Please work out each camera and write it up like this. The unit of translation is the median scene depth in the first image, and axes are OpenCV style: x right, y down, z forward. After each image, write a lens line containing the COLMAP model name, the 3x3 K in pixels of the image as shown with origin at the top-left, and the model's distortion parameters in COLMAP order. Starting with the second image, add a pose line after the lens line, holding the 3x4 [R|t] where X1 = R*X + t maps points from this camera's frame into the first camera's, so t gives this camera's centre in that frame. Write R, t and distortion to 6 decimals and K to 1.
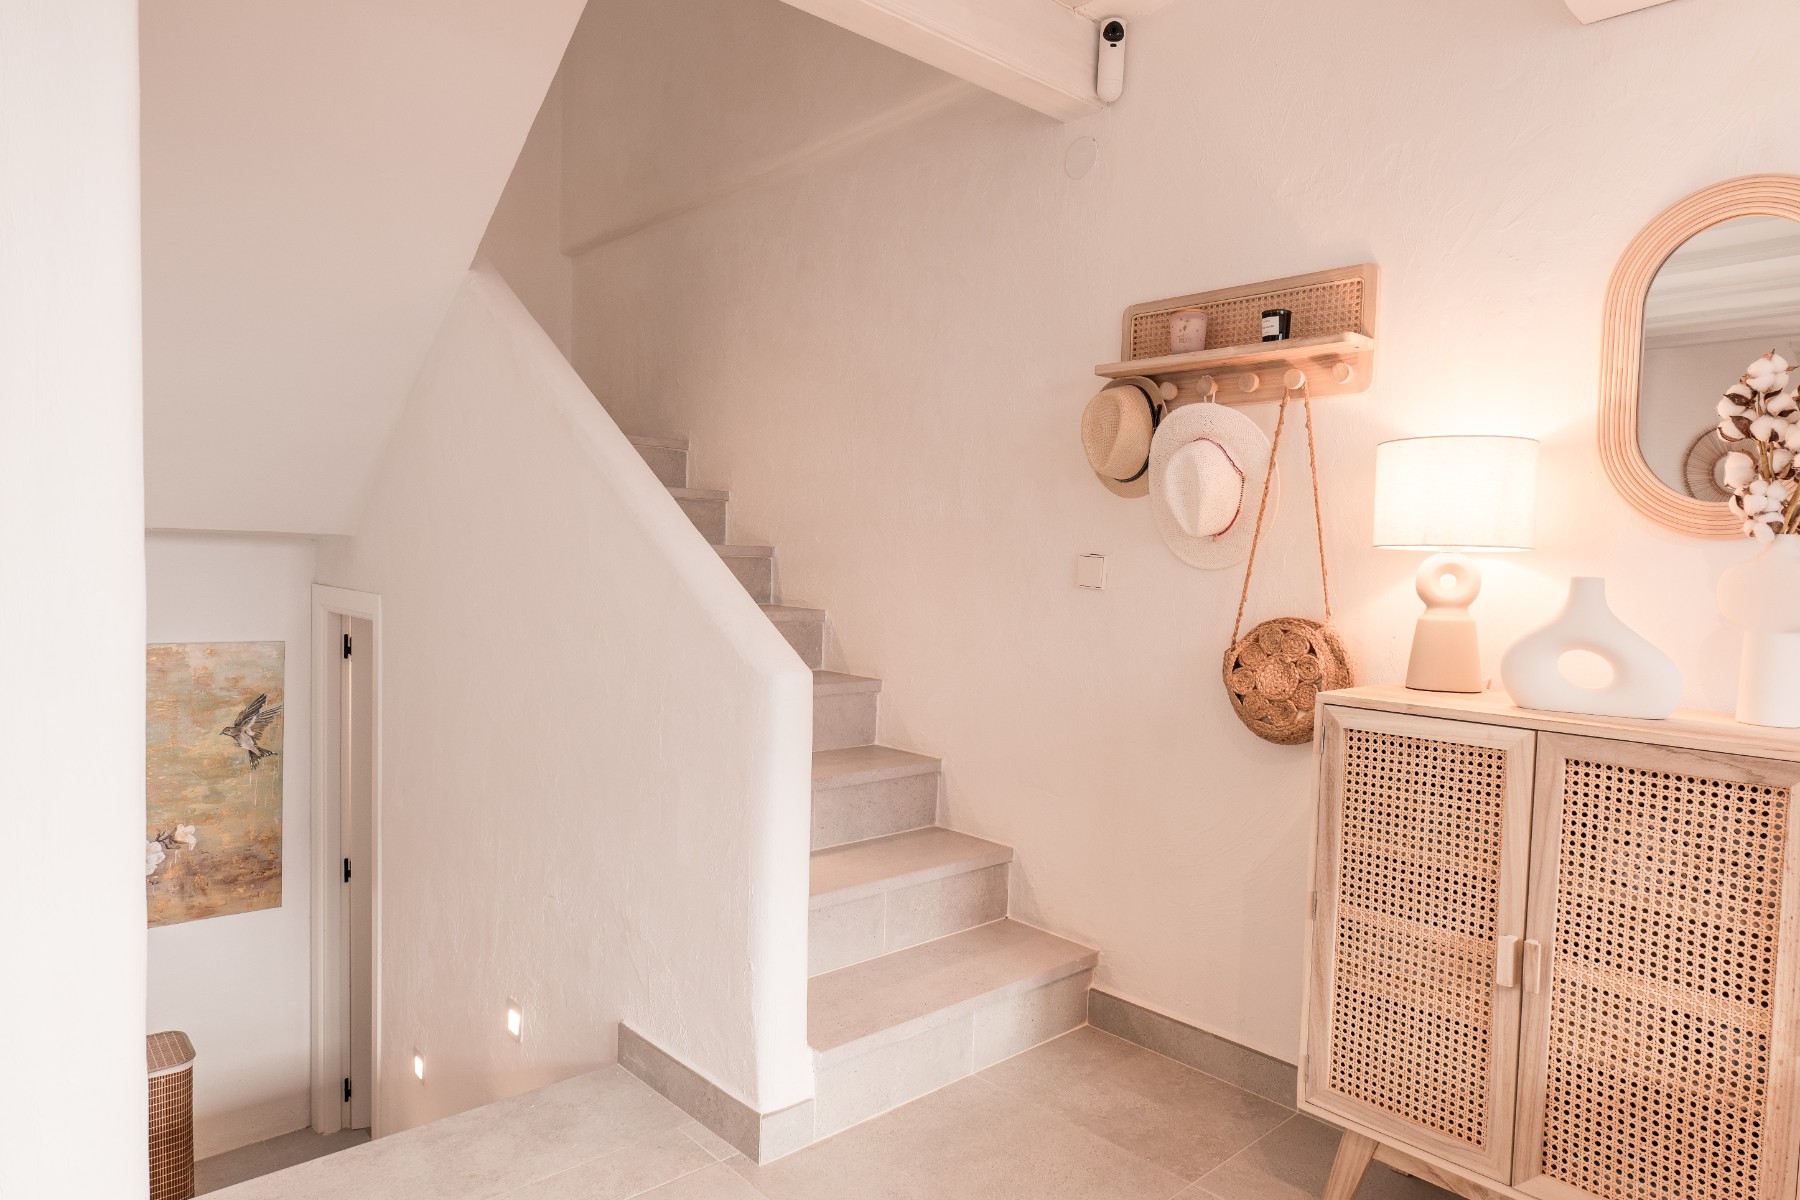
lens RADIAL K [[1074.2, 0, 899.0], [0, 1074.2, 610.5], [0, 0, 1]] dist [-0.041598, 0.032380]
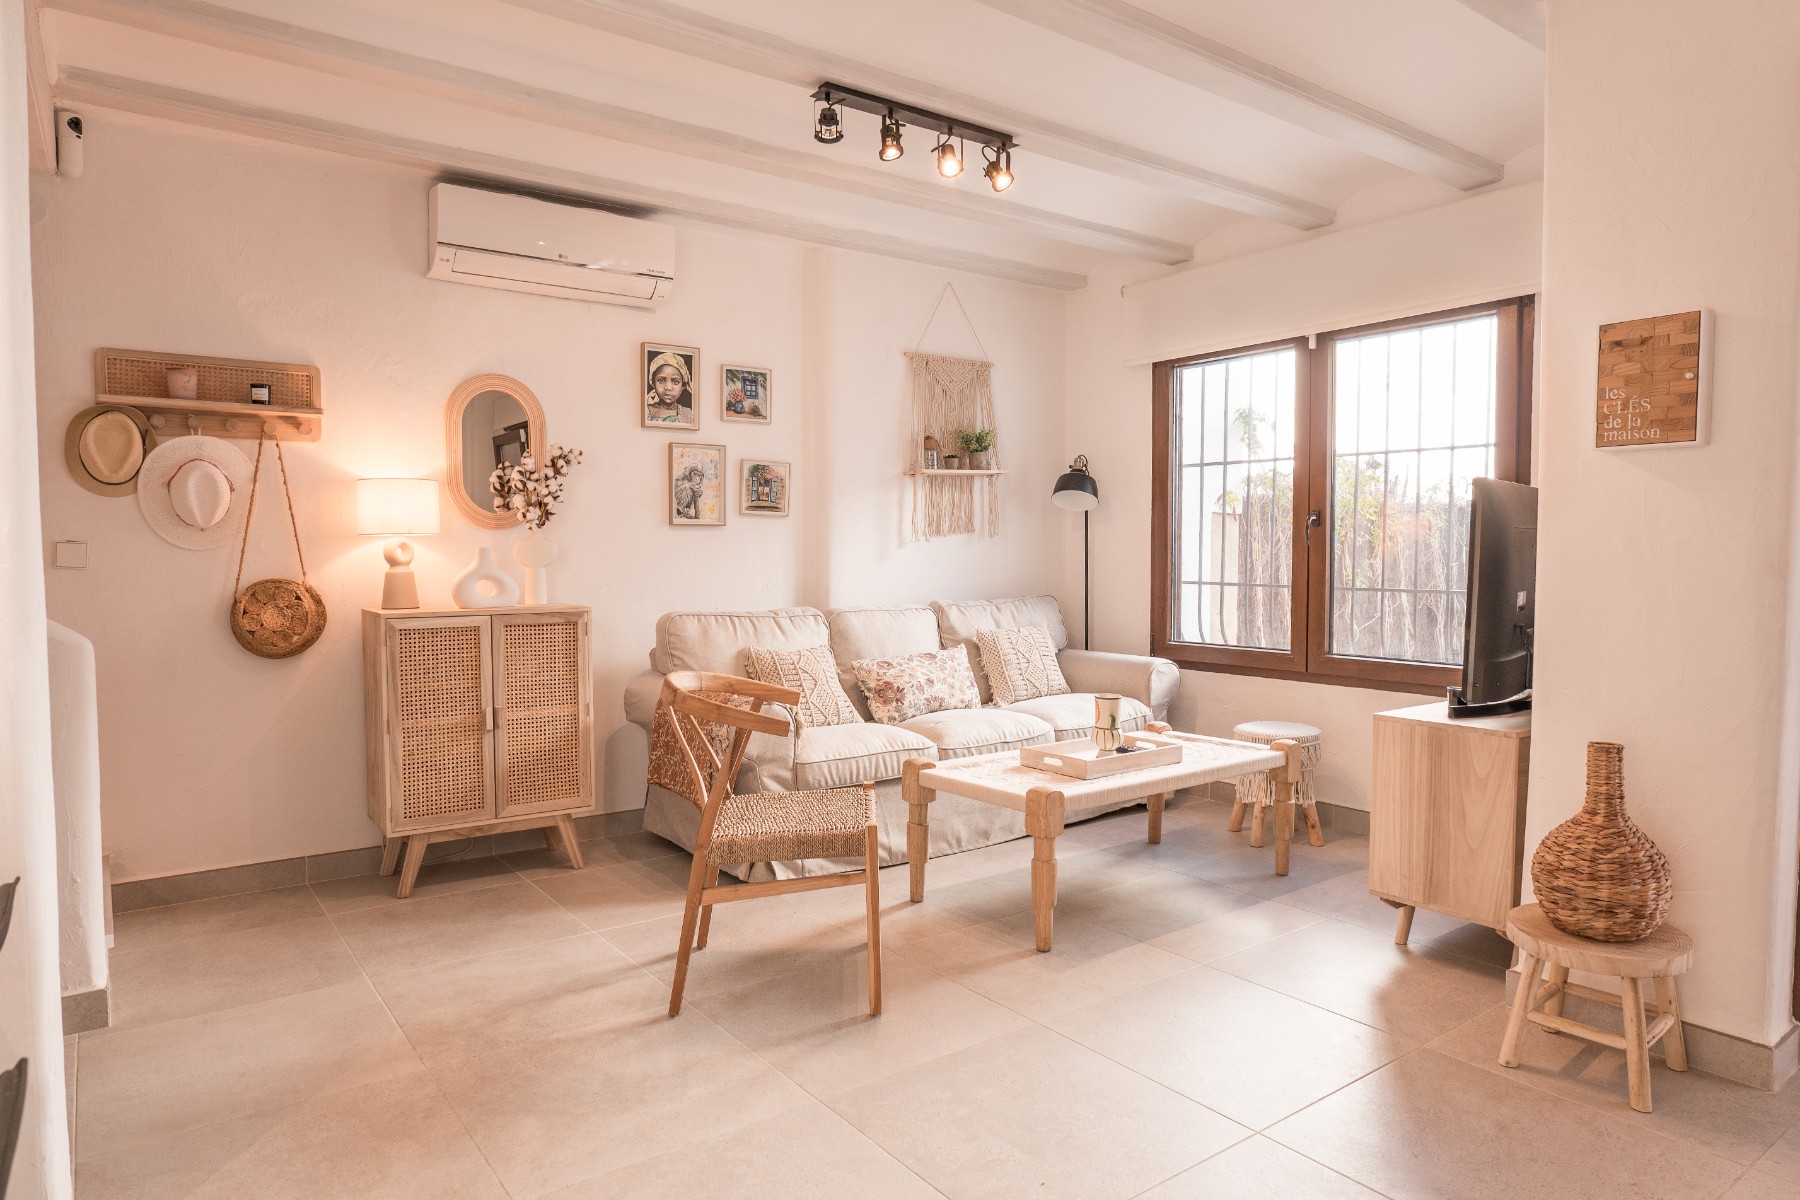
lens RADIAL K [[1074.2, 0, 899.0], [0, 1074.2, 610.5], [0, 0, 1]] dist [-0.041598, 0.032380]
pose [[0.122302, -0.088677, 0.988523, -1.134557], [0.050808, 0.995254, 0.082995, -0.031764], [-0.991192, 0.040075, 0.126227, -0.117917]]
